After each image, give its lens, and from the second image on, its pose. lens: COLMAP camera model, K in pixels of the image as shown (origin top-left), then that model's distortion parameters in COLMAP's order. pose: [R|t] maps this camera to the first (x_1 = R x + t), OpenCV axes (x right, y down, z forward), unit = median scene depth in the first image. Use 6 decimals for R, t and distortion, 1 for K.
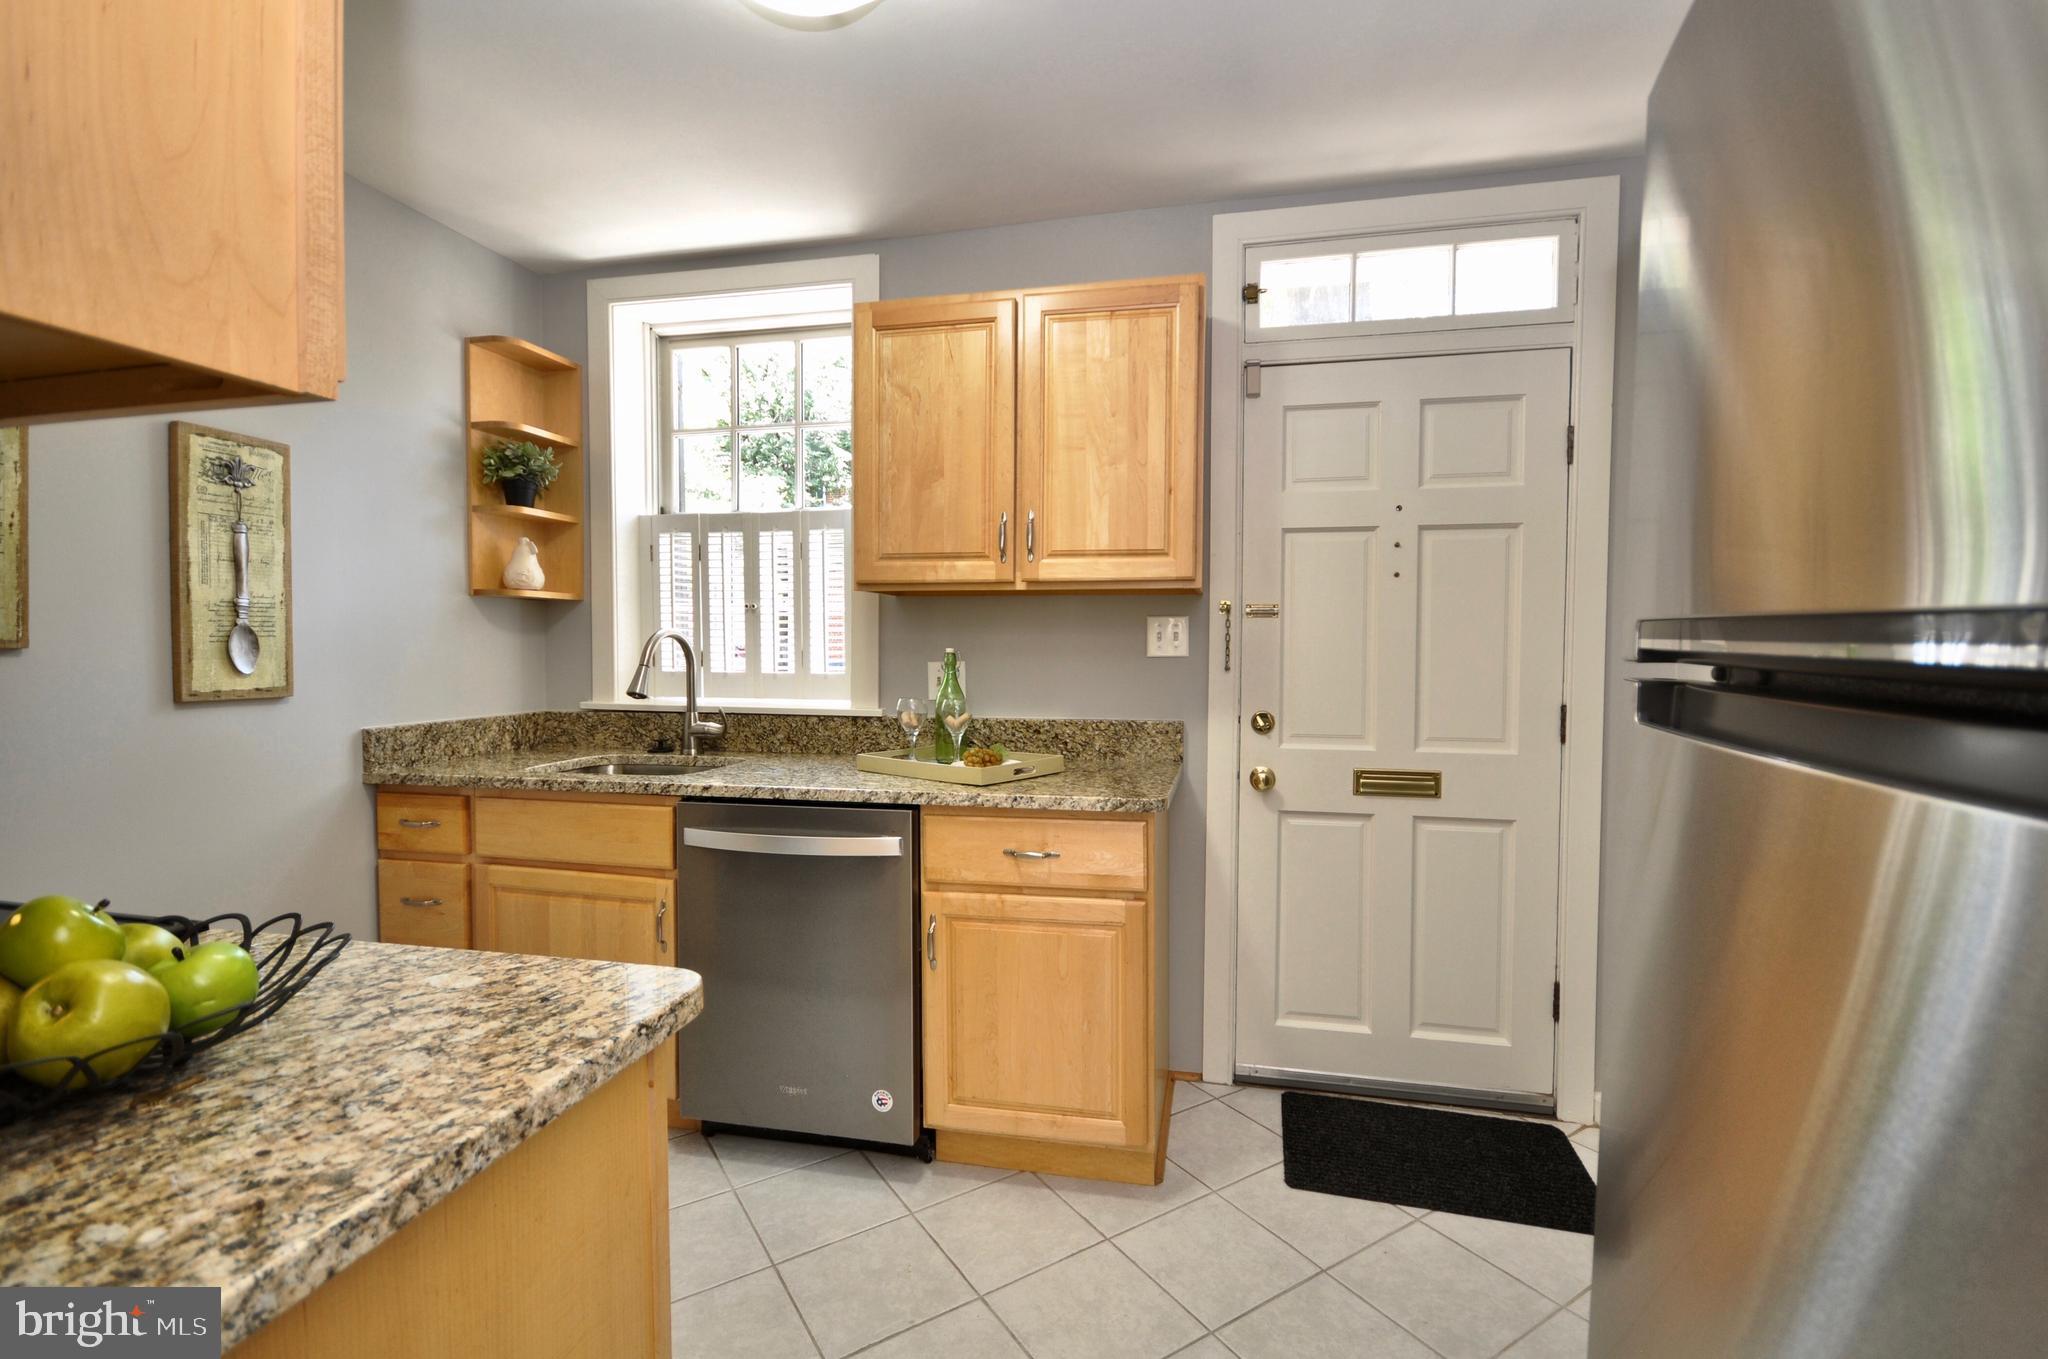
lens RADIAL K [[904.9, 0, 1023.9], [0, 904.9, 666.6], [0, 0, 1]] dist [-0.001670, -0.000543]
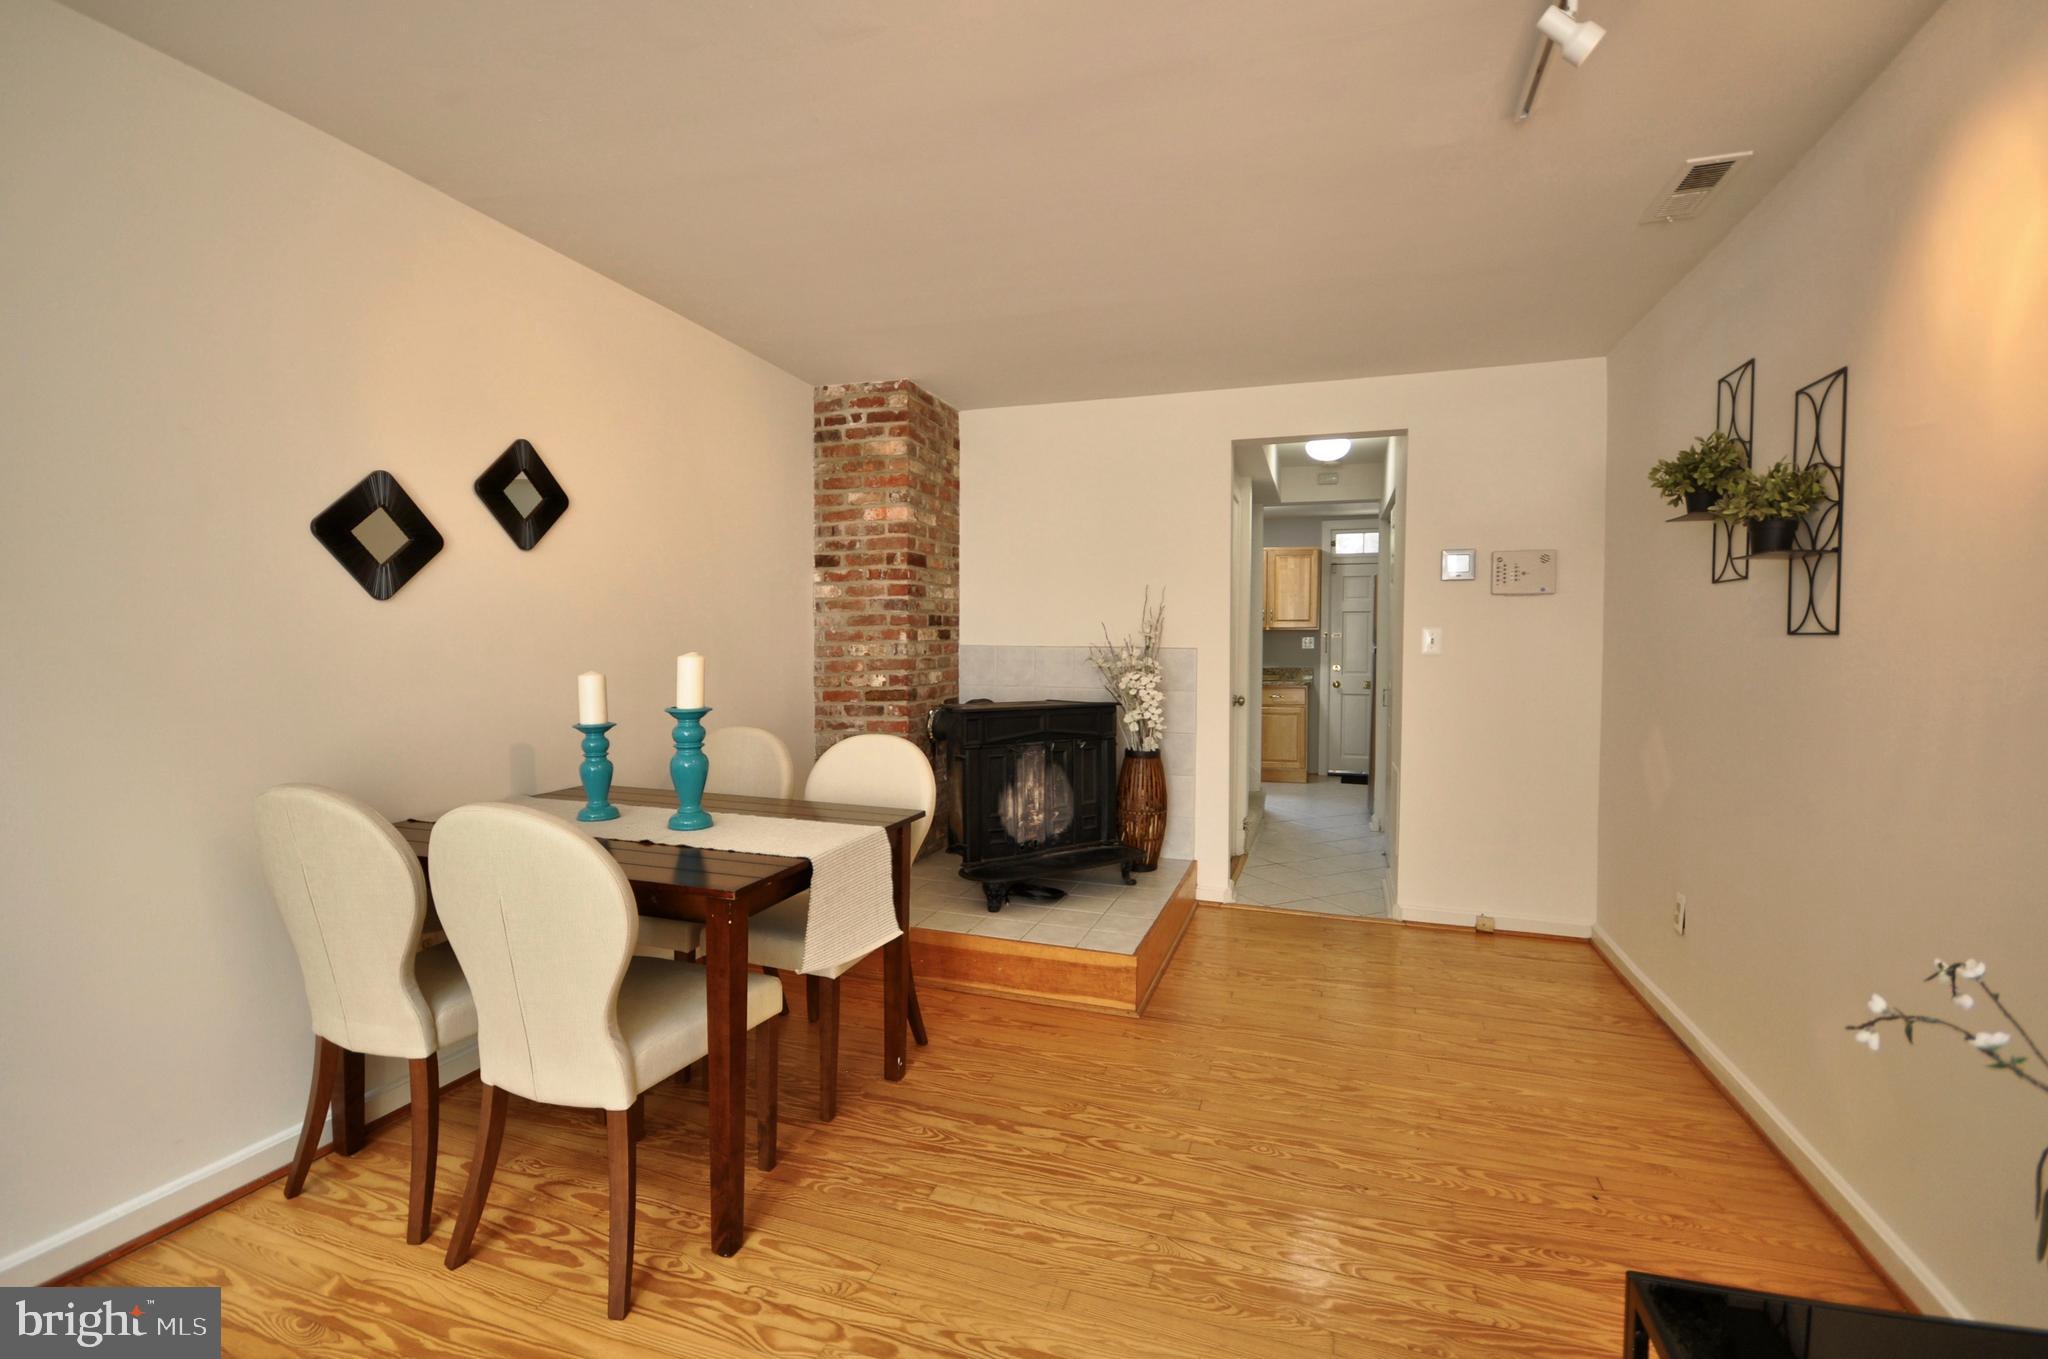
lens RADIAL K [[904.9, 0, 1023.9], [0, 904.9, 666.6], [0, 0, 1]] dist [-0.001670, -0.000543]
pose [[0.996298, 0.004027, -0.085872, -0.792932], [-0.004496, 0.999976, -0.005267, 0.099356], [0.085849, 0.005634, 0.996292, -3.210853]]
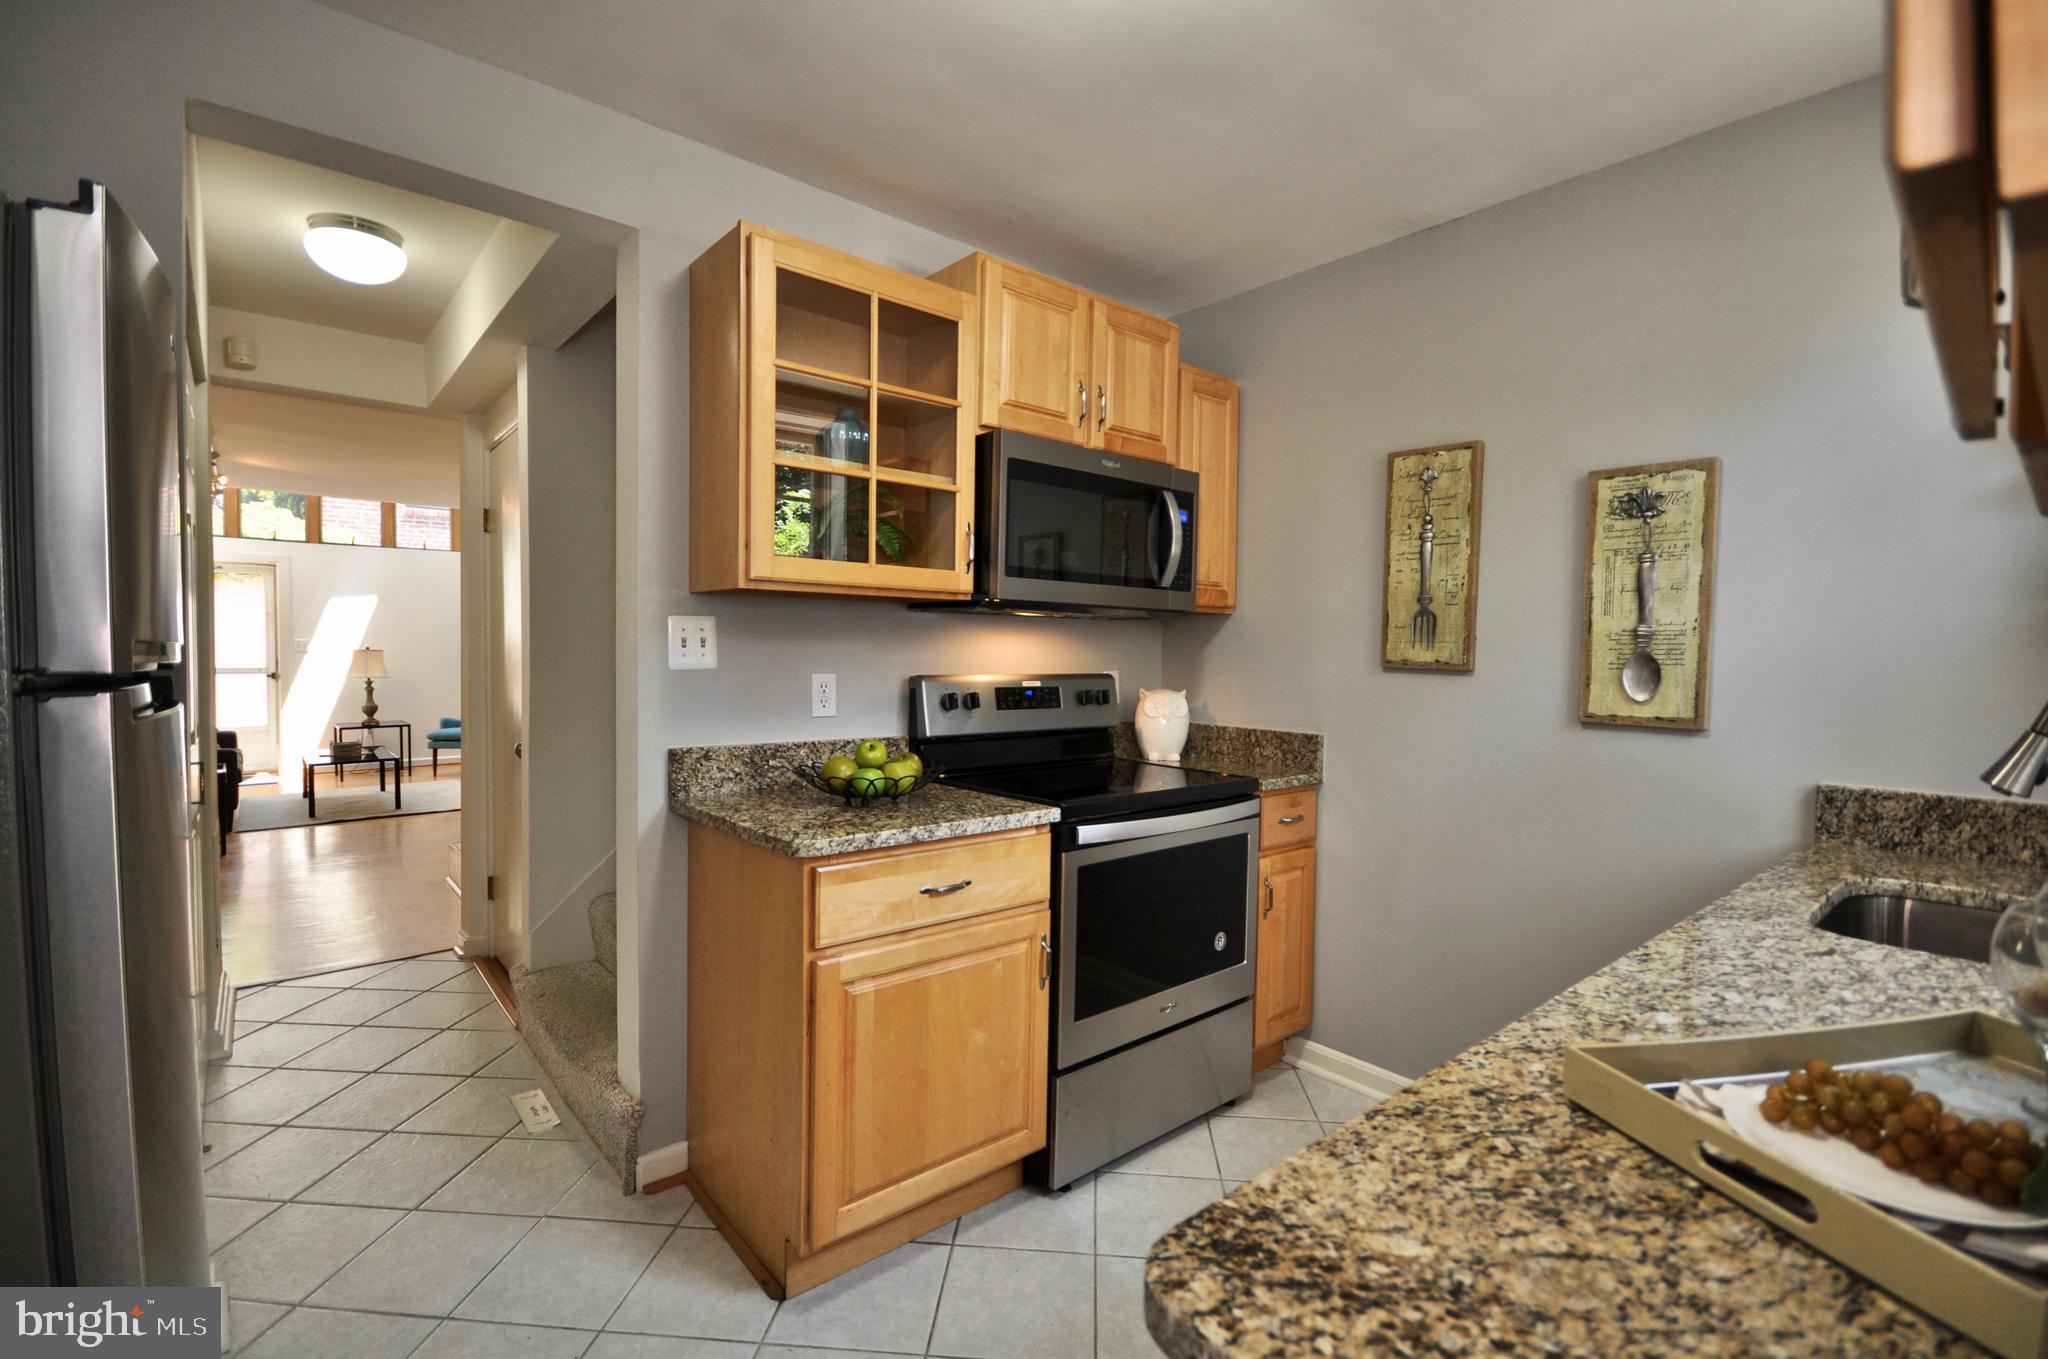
lens RADIAL K [[904.9, 0, 1023.9], [0, 904.9, 666.6], [0, 0, 1]] dist [-0.001670, -0.000543]
pose [[-0.582412, -0.000087, -0.812894, 0.350760], [-0.039884, 0.998799, 0.028468, -0.031127], [0.811915, 0.049001, -0.581716, 0.993773]]
